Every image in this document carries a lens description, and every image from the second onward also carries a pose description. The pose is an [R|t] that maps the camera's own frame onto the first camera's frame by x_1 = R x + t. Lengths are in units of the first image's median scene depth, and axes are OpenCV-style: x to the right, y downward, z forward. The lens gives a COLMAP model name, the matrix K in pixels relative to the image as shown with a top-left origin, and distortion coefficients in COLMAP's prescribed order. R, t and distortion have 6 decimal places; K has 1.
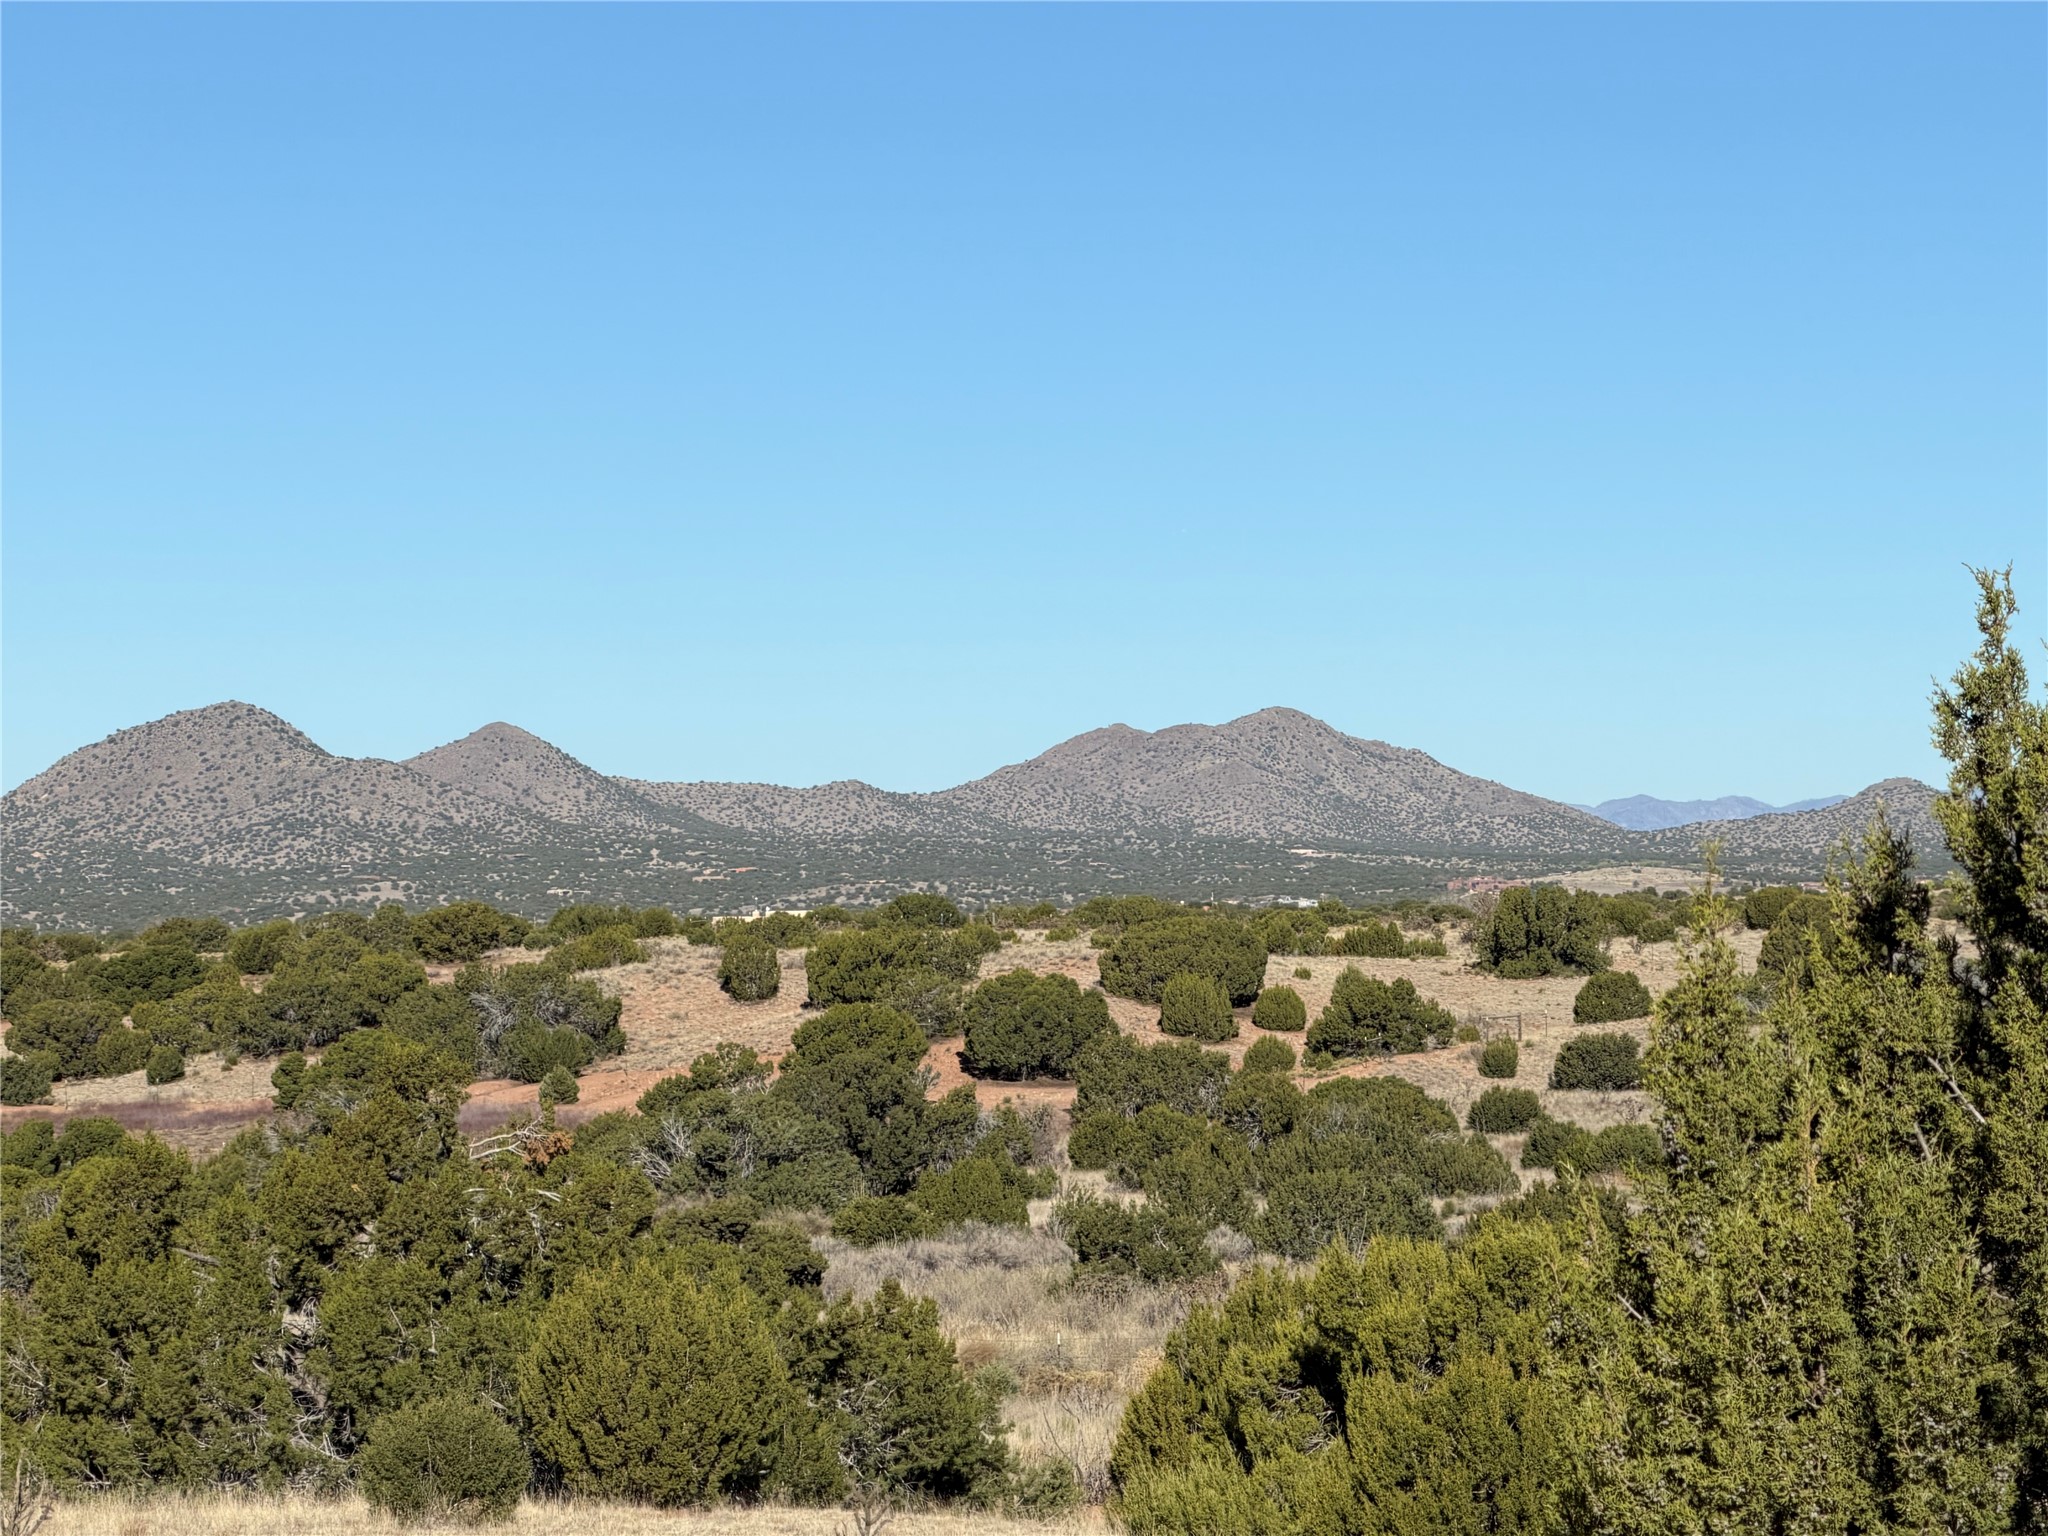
lens RADIAL K [[7356.3, 0, 1024.0], [0, 7356.3, 768.0], [0, 0, 1]] dist [0.161914, -0.585465]
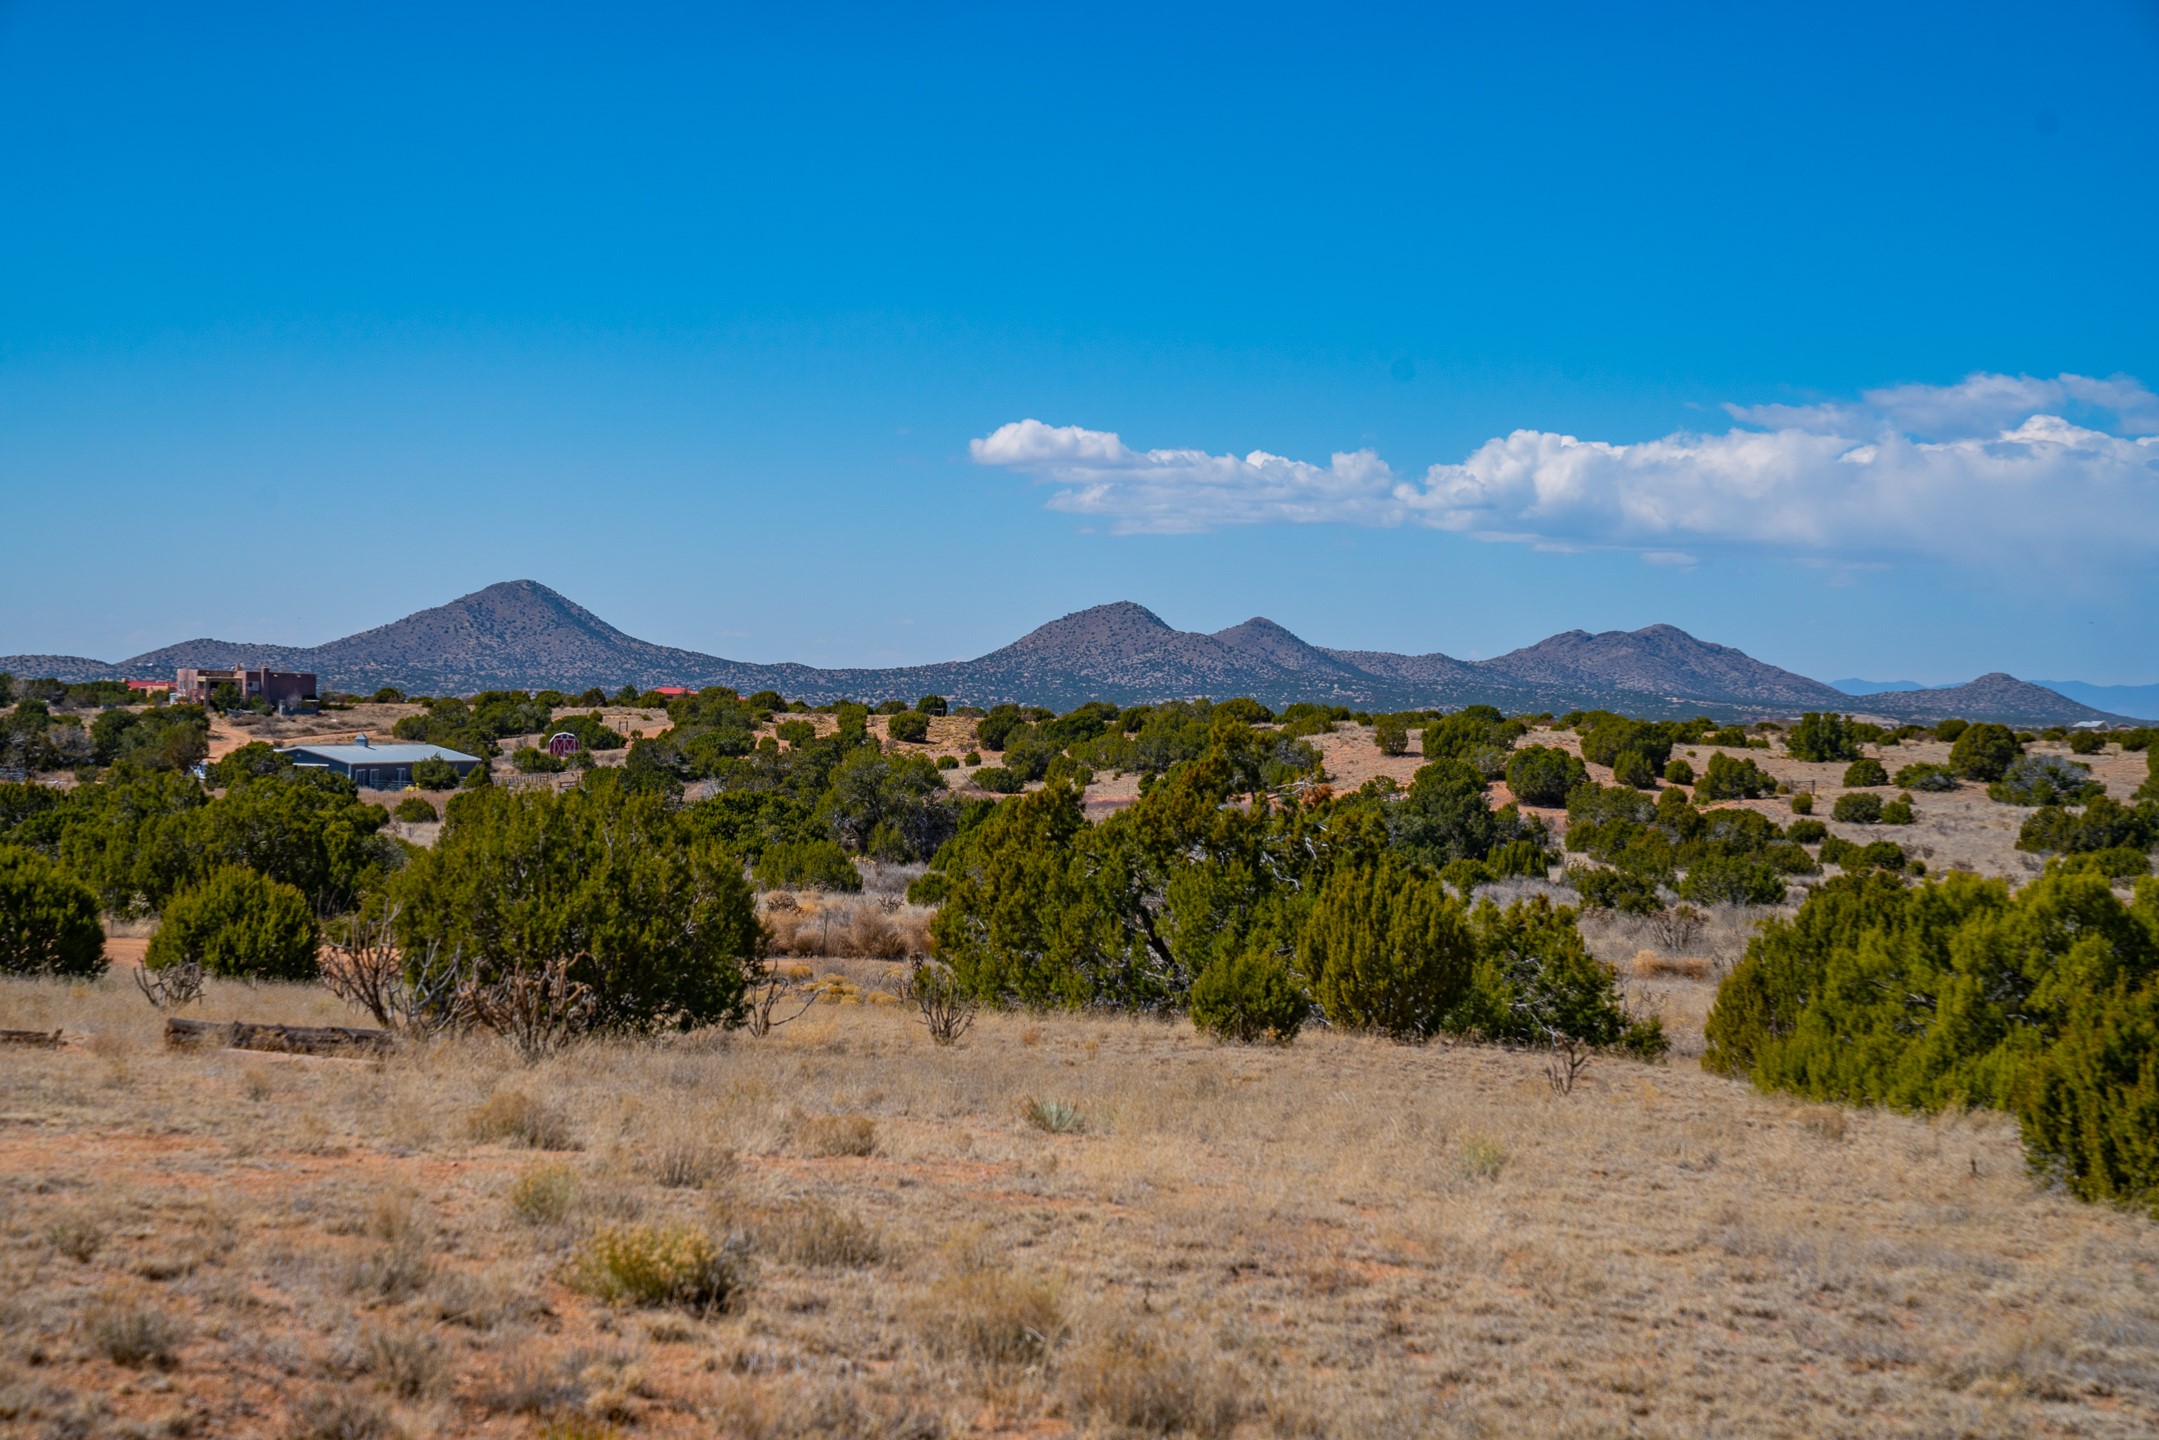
lens RADIAL K [[4967.2, 0, 1079.5], [0, 4967.2, 720.0], [0, 0, 1]] dist [0.488938, 0.143925]
pose [[0.992446, 0.045087, -0.114100, 0.027851], [-0.040887, 0.998407, 0.038888, -0.023226], [0.115671, -0.033929, 0.992708, -0.269088]]
